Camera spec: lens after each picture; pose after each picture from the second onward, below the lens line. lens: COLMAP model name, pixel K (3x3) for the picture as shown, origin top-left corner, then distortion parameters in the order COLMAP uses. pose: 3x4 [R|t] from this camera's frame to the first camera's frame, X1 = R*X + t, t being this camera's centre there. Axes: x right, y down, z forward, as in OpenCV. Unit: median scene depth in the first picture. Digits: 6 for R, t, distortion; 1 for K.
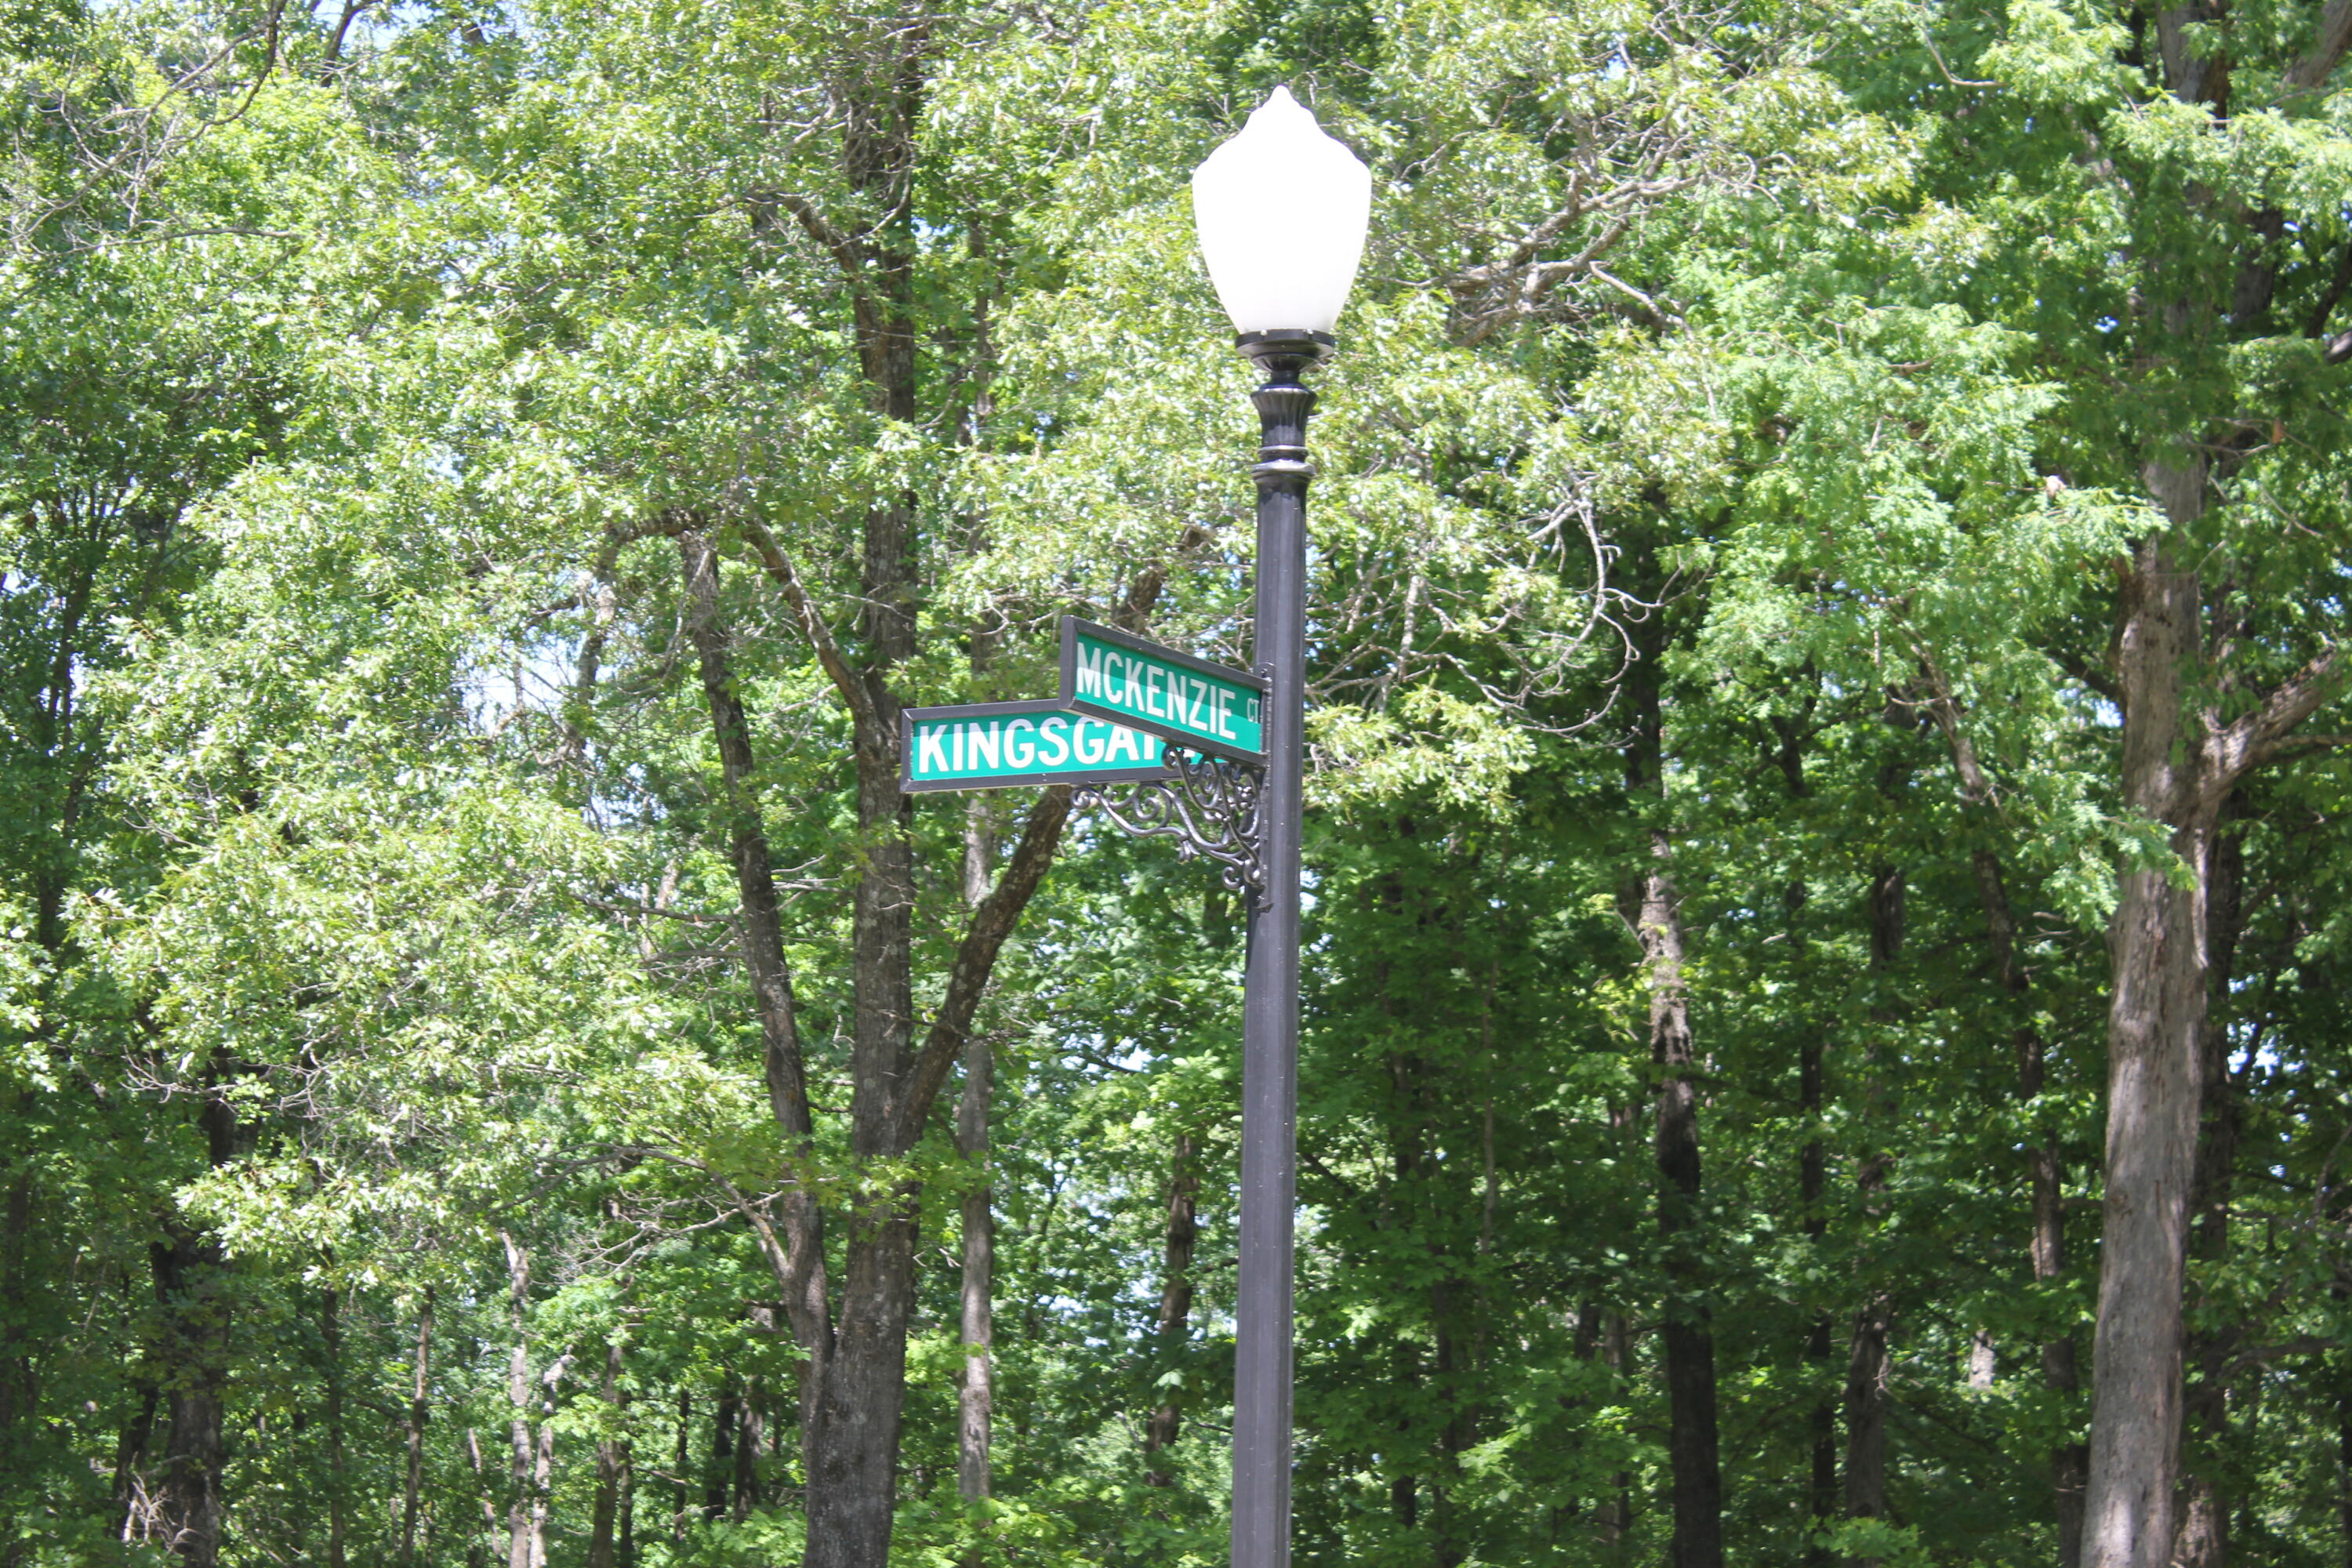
lens RADIAL K [[5702.0, 0, 1205.2], [0, 5702.0, 838.2], [0, 0, 1]] dist [0.063392, 0.000000]
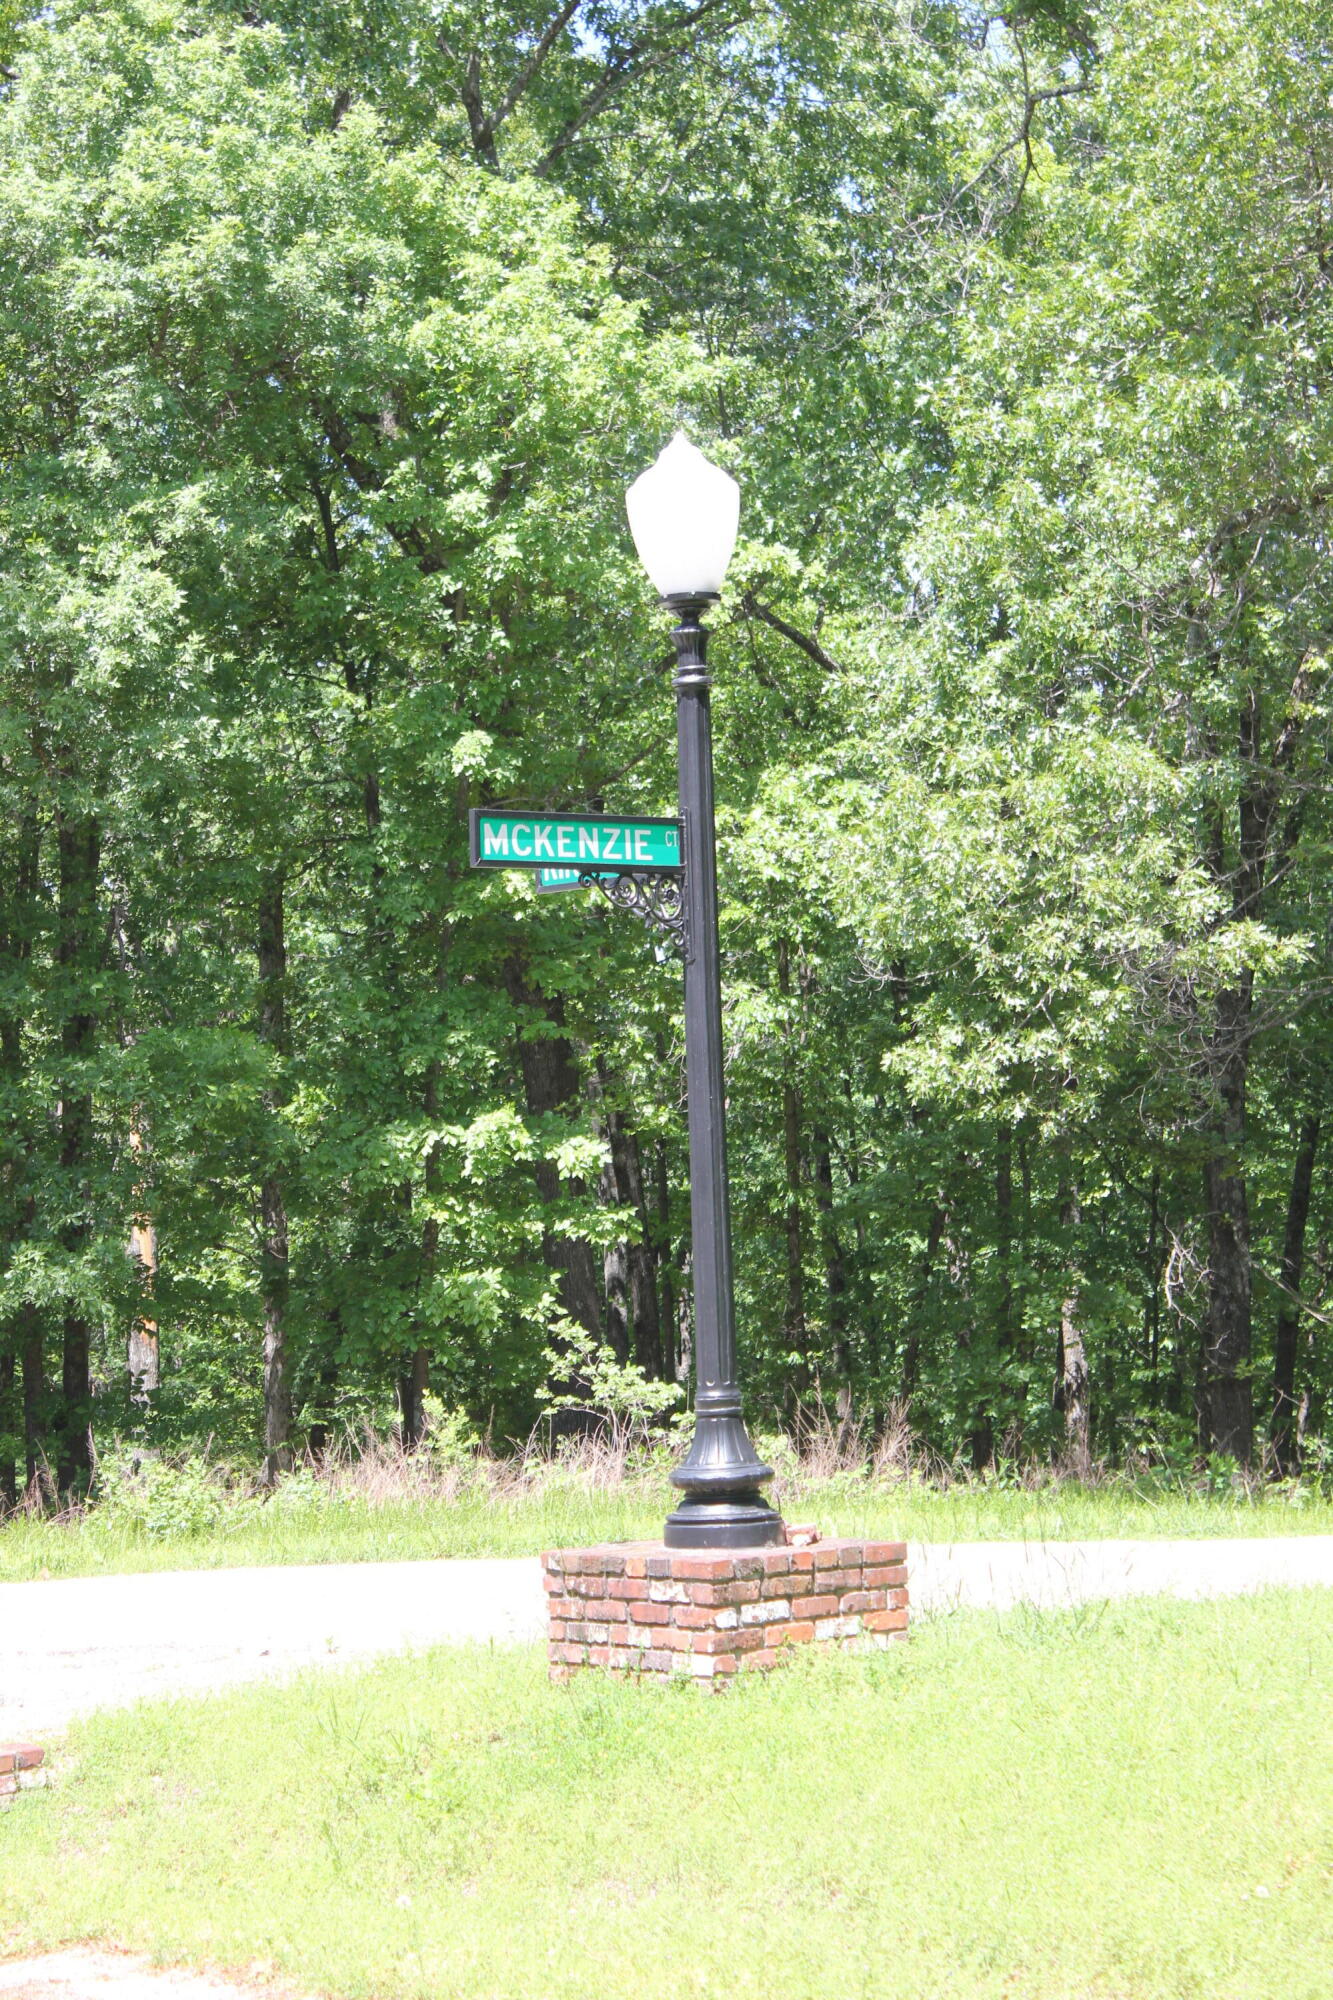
lens RADIAL K [[4848.7, 0, 663.4], [0, 4848.7, 1004.9], [0, 0, 1]] dist [0.063392, 0.000000]
pose [[0.935259, -0.066911, -0.347583, 0.175518], [0.091504, 0.994295, 0.054807, -0.018776], [0.341933, -0.083064, 0.936046, -0.101845]]
